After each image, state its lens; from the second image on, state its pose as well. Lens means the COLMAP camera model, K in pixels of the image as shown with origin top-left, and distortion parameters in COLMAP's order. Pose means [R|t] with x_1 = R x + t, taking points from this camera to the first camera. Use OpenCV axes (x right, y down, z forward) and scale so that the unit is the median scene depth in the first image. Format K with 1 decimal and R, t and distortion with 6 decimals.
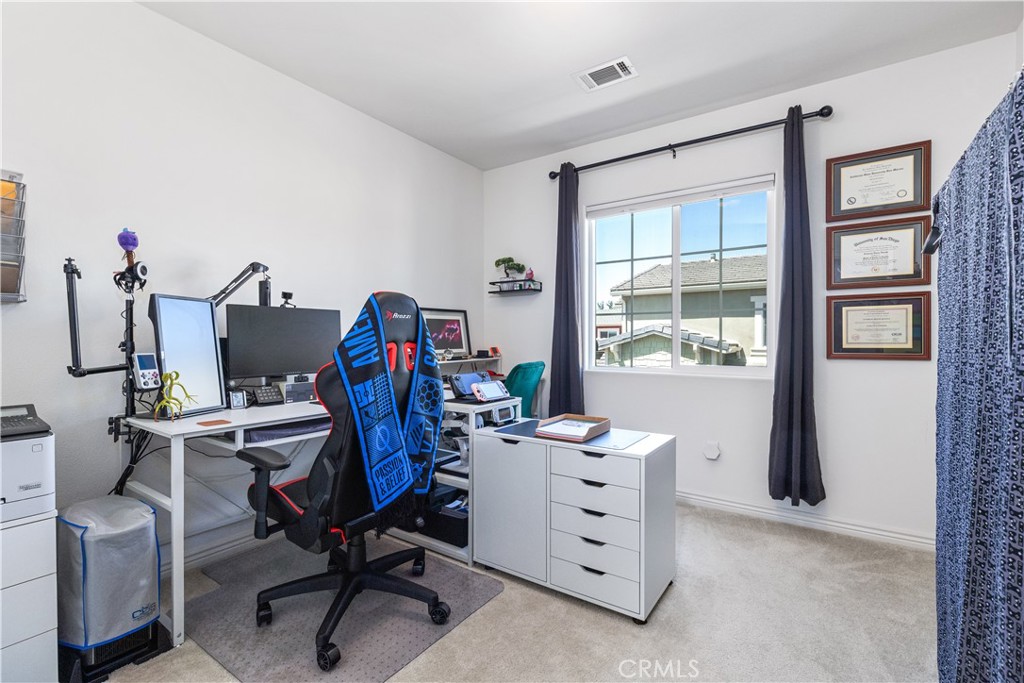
lens RADIAL K [[468.9, 0, 509.9], [0, 468.9, 341.5], [0, 0, 1]] dist [0.000081, -0.001913]
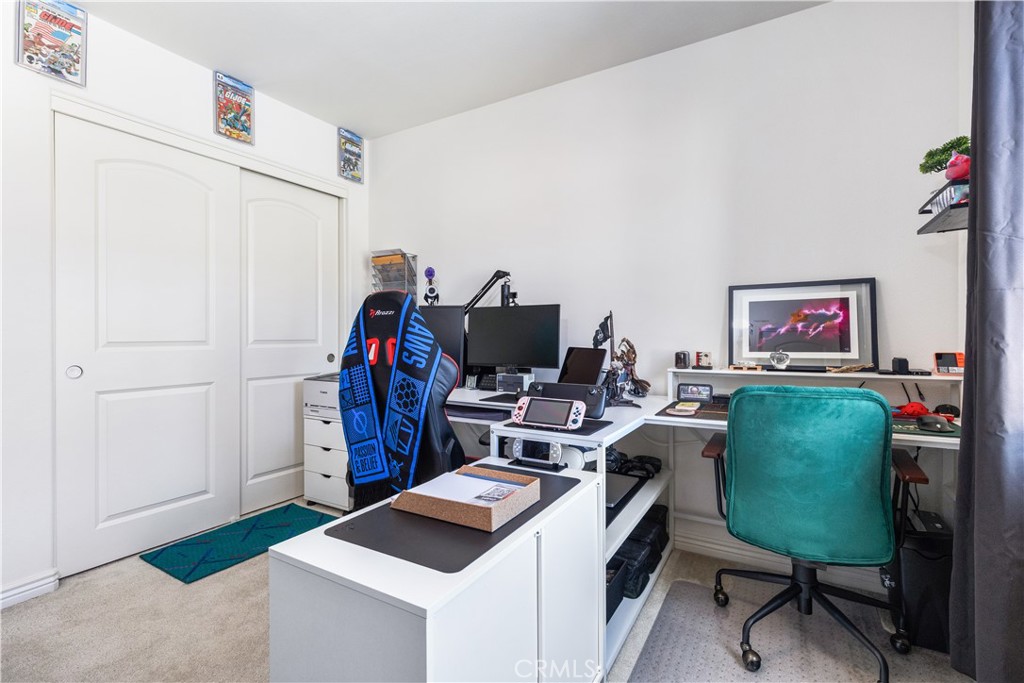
lens RADIAL K [[468.9, 0, 509.1], [0, 468.9, 335.4], [0, 0, 1]] dist [0.000081, -0.001913]
pose [[0.048975, 0.002258, -0.998797, 0.731306], [-0.004957, 0.999986, 0.002018, -0.006286], [0.998788, 0.004853, 0.048986, 1.086828]]
